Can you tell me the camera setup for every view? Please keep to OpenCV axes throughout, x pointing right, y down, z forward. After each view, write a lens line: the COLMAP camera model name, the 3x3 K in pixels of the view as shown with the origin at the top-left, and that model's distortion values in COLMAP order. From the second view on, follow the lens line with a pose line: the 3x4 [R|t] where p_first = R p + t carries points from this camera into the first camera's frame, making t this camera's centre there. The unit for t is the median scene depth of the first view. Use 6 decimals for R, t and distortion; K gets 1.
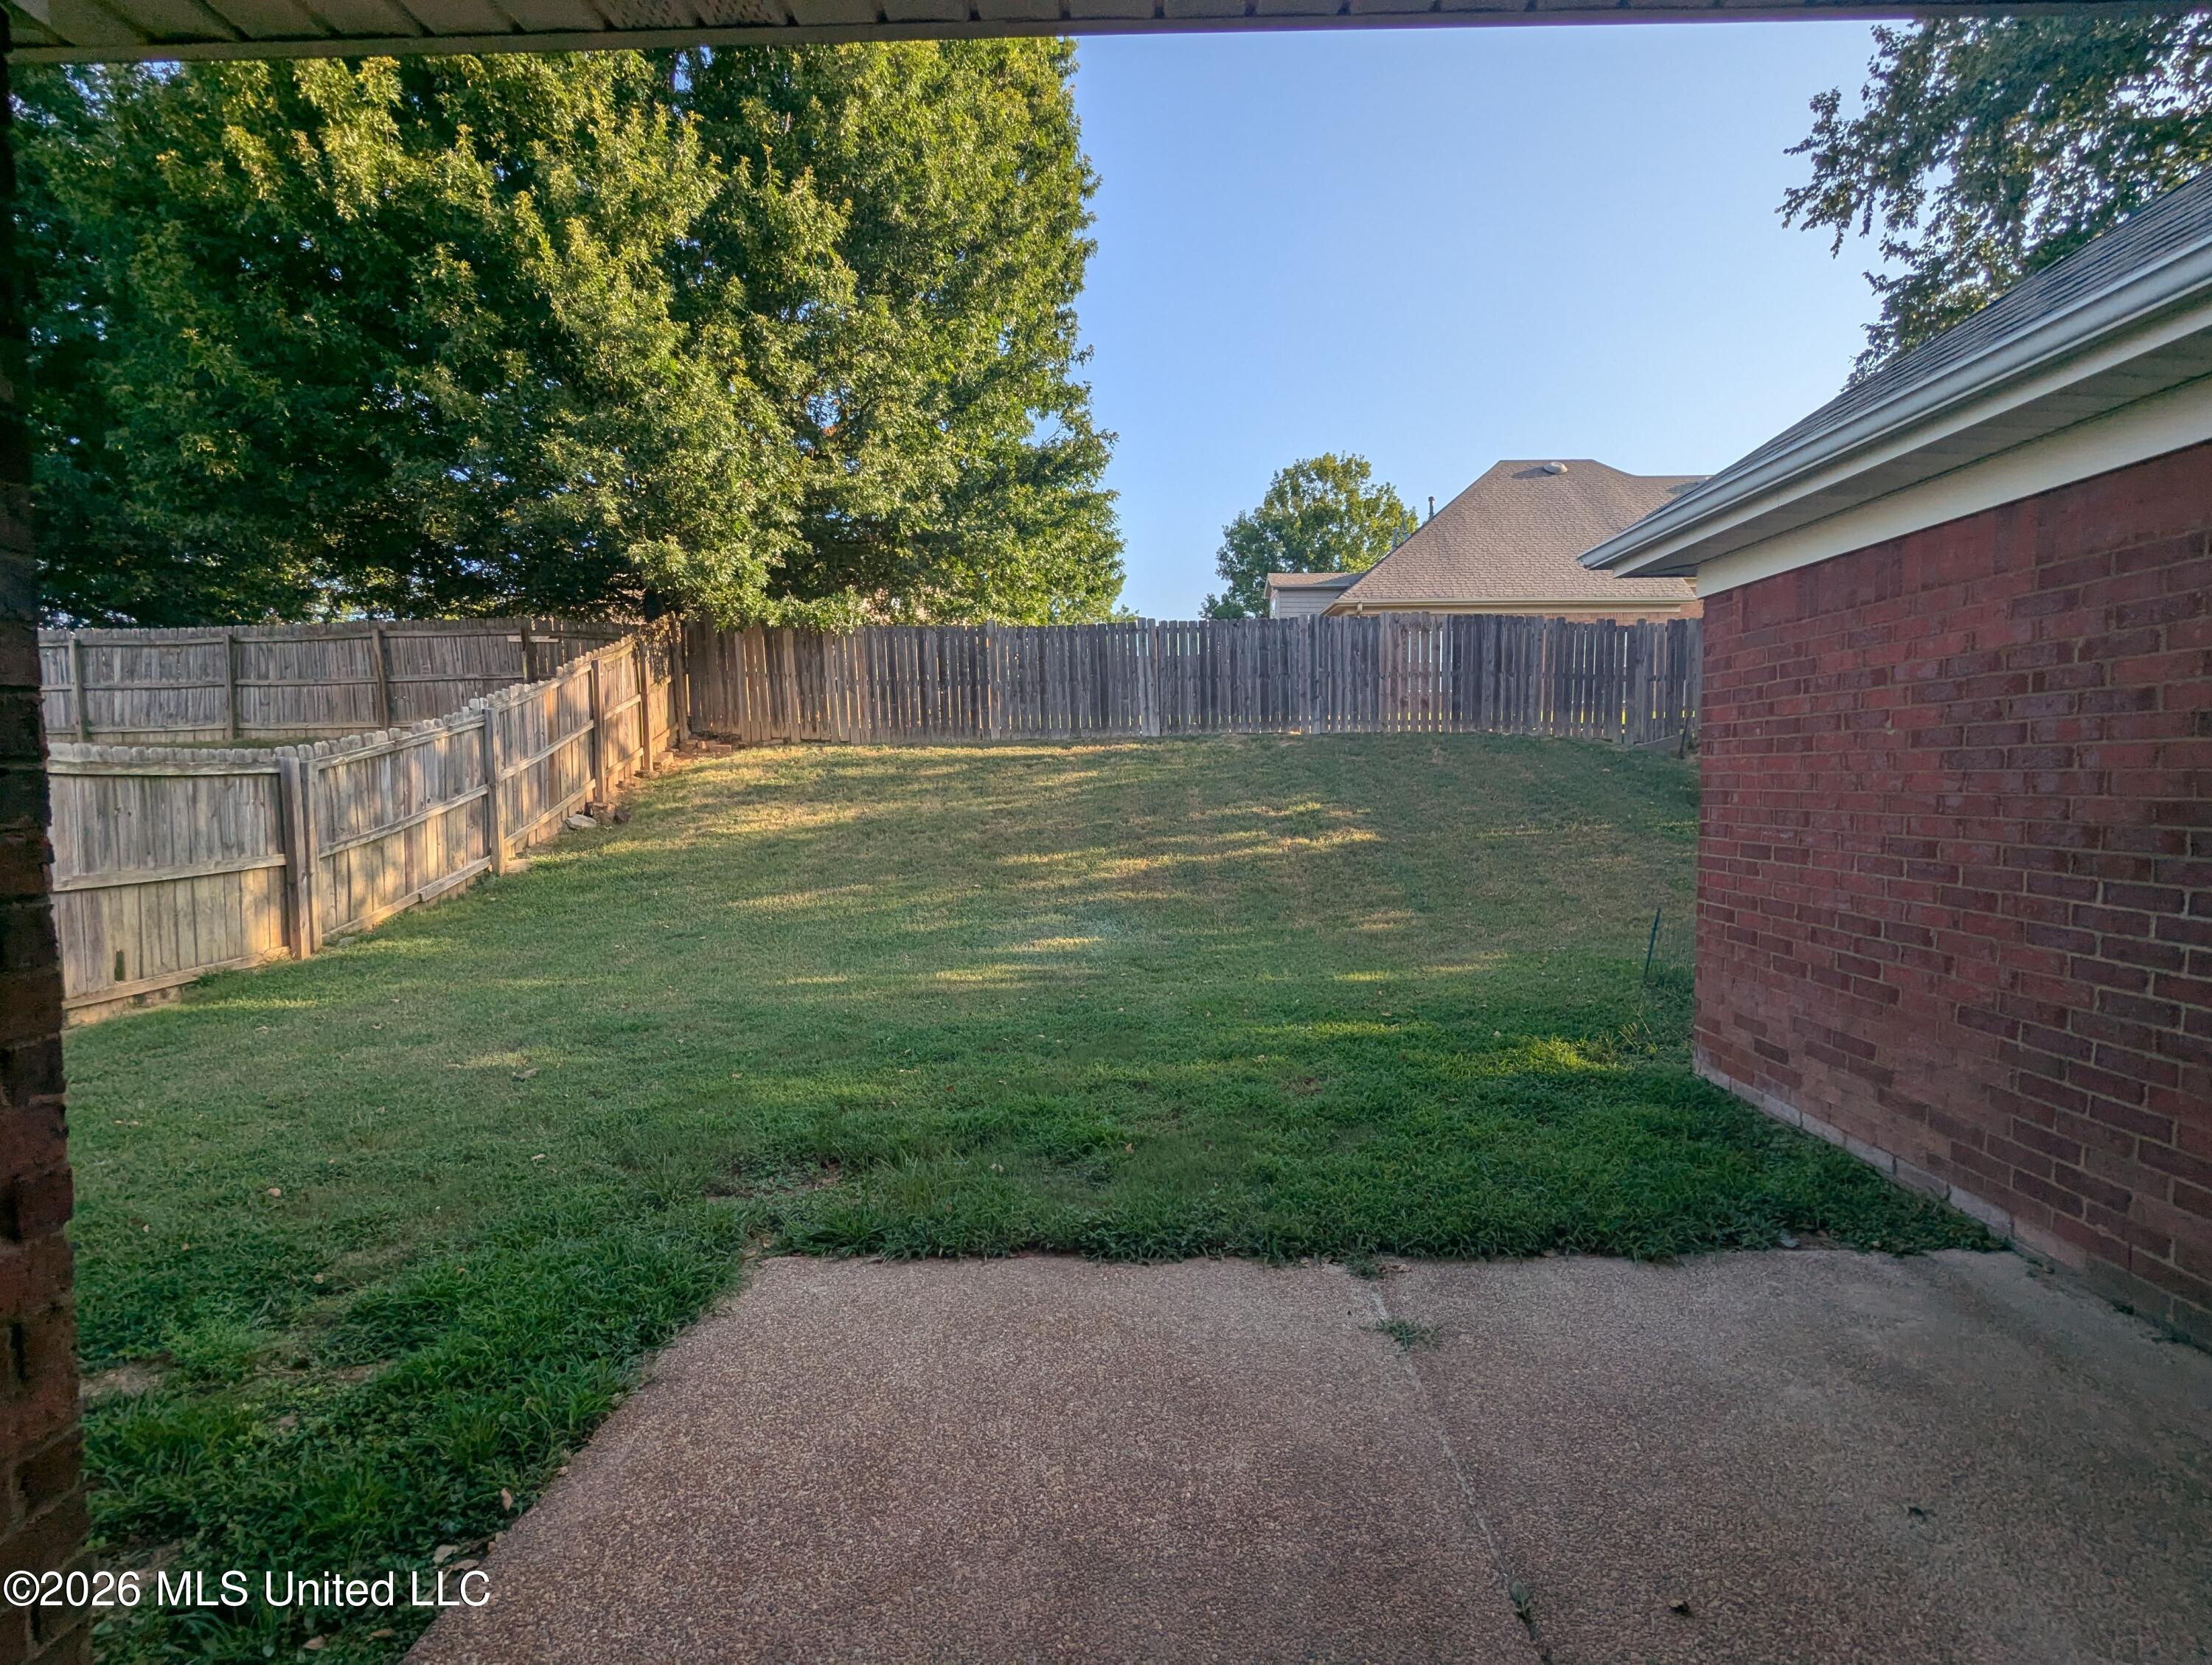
lens RADIAL K [[1048.3, 0, 1106.0], [0, 1048.3, 832.5], [0, 0, 1]] dist [-0.009231, 0.006470]
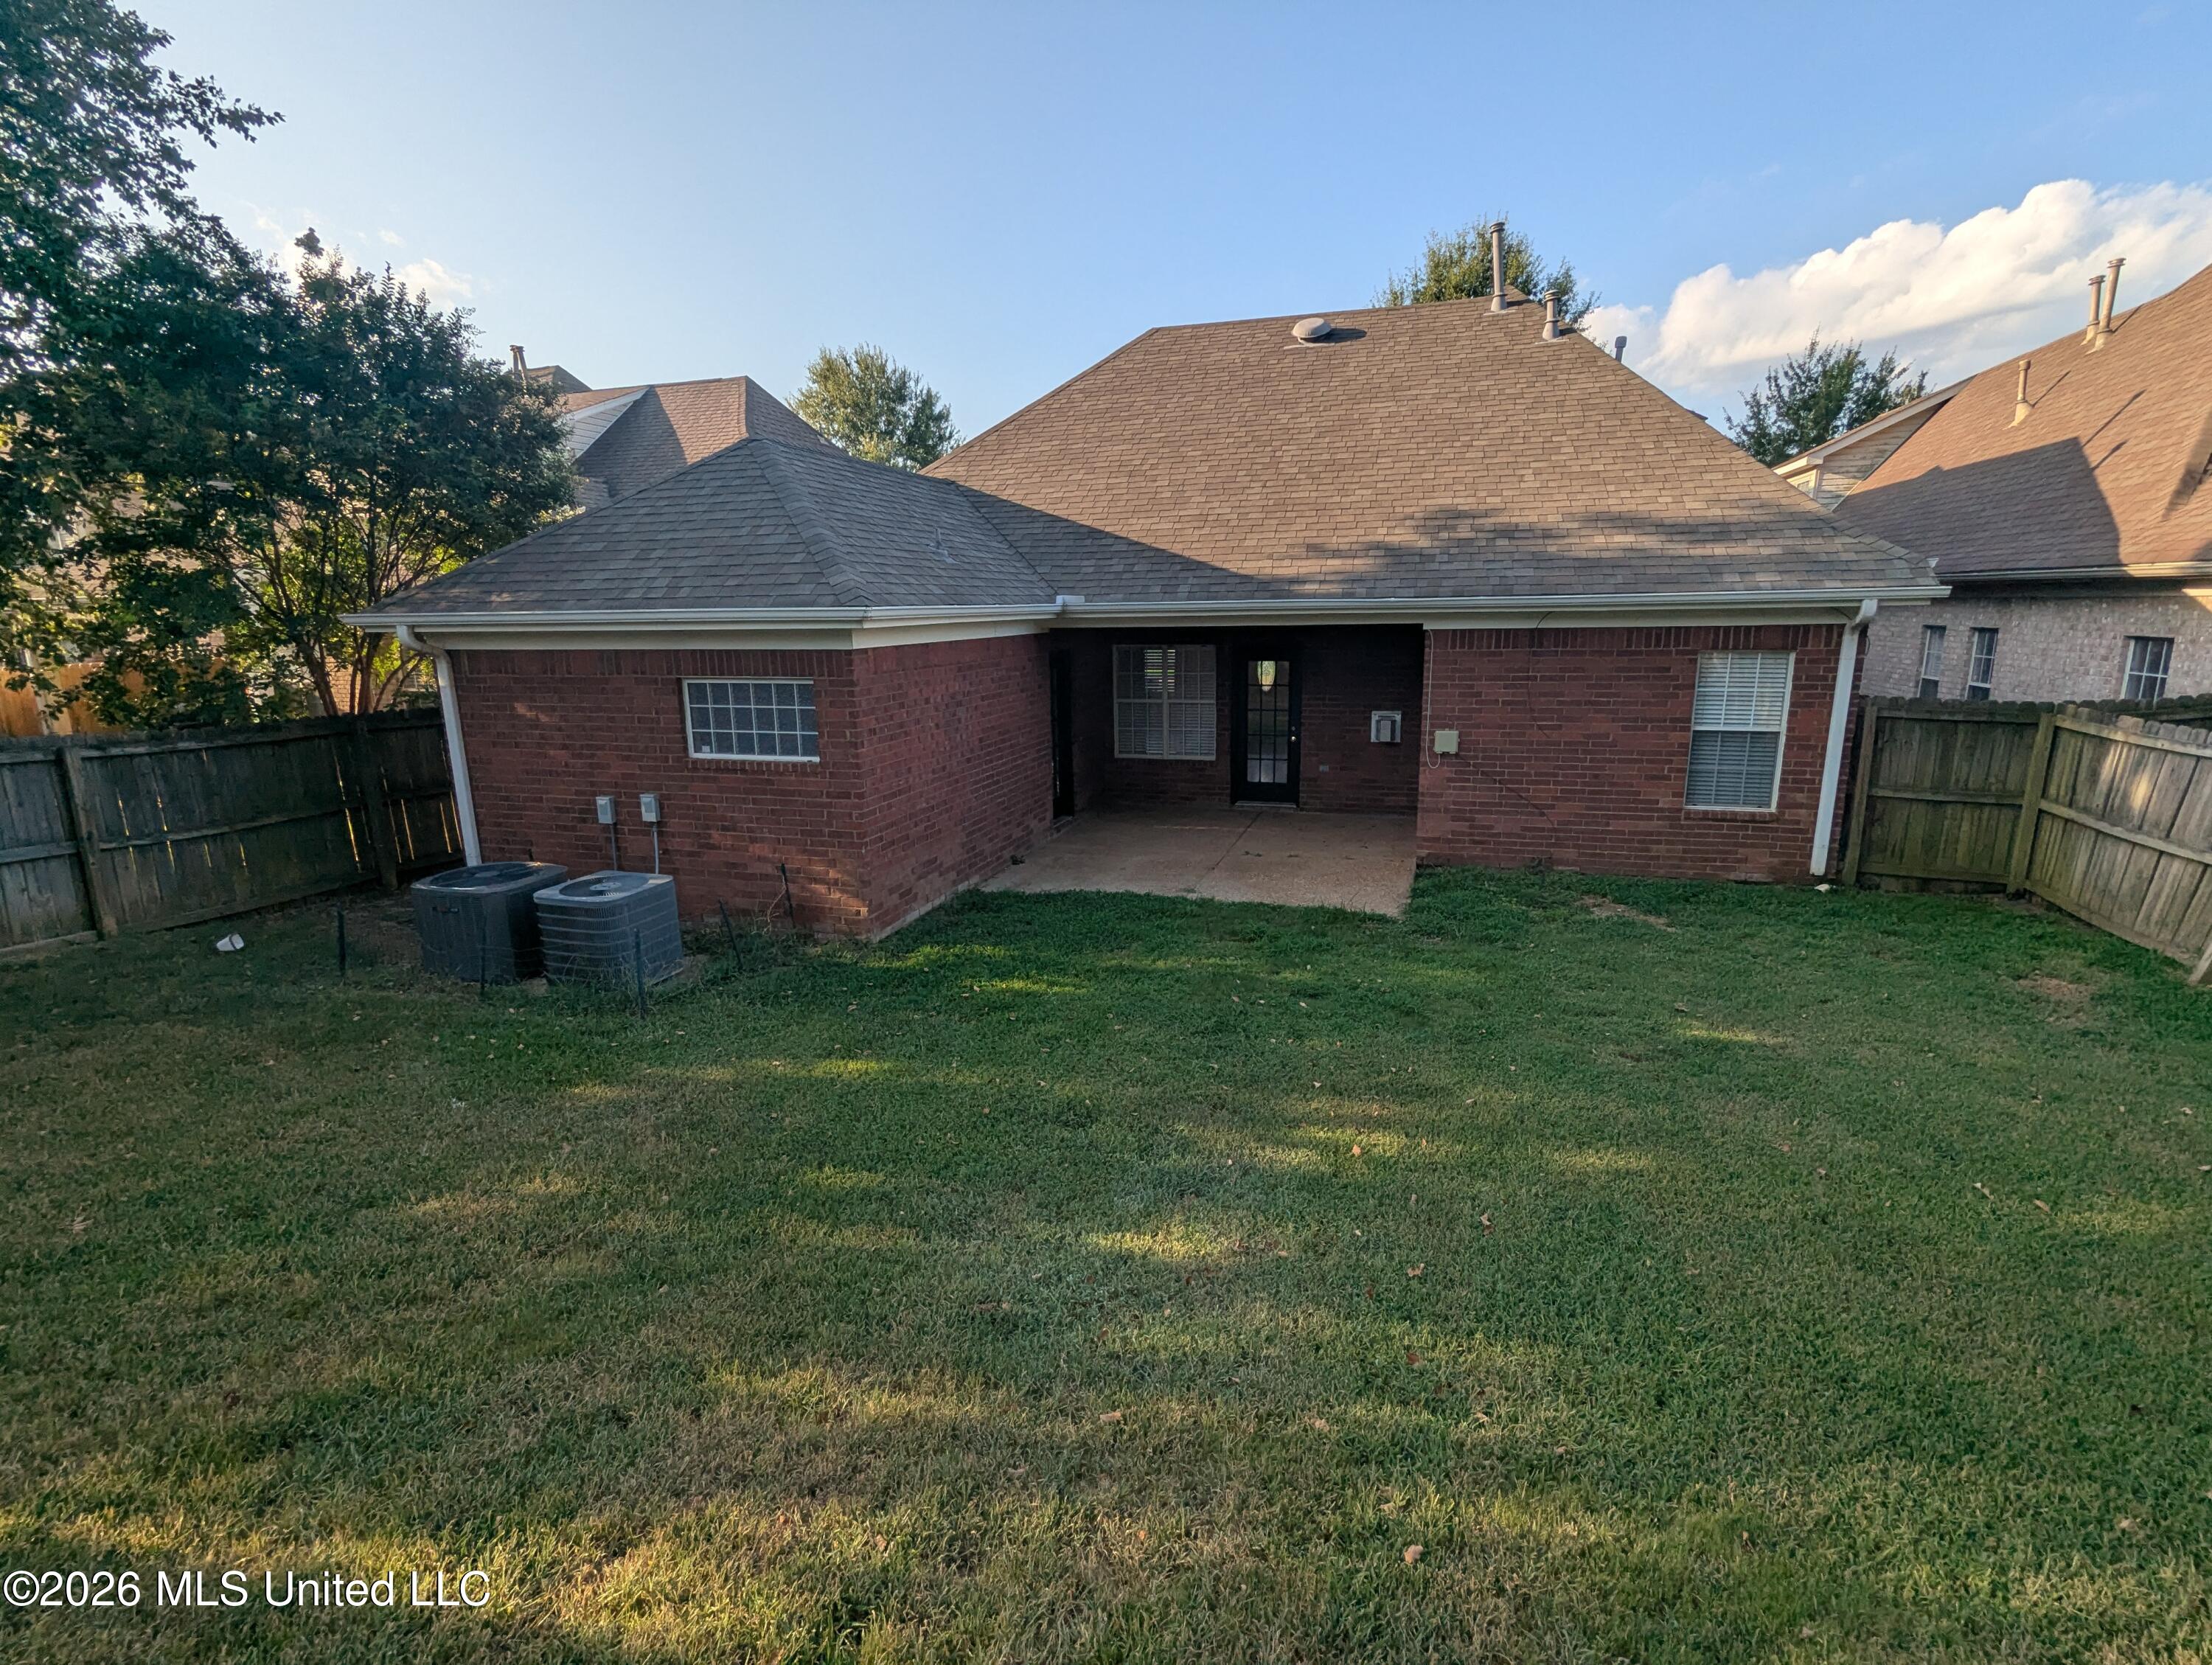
lens RADIAL K [[1048.3, 0, 1106.0], [0, 1048.3, 832.5], [0, 0, 1]] dist [-0.009231, 0.006470]
pose [[-0.961993, -0.034079, 0.270939, -0.284570], [0.037251, 0.966531, 0.253832, -0.443793], [-0.270521, 0.254278, -0.928526, 3.134786]]
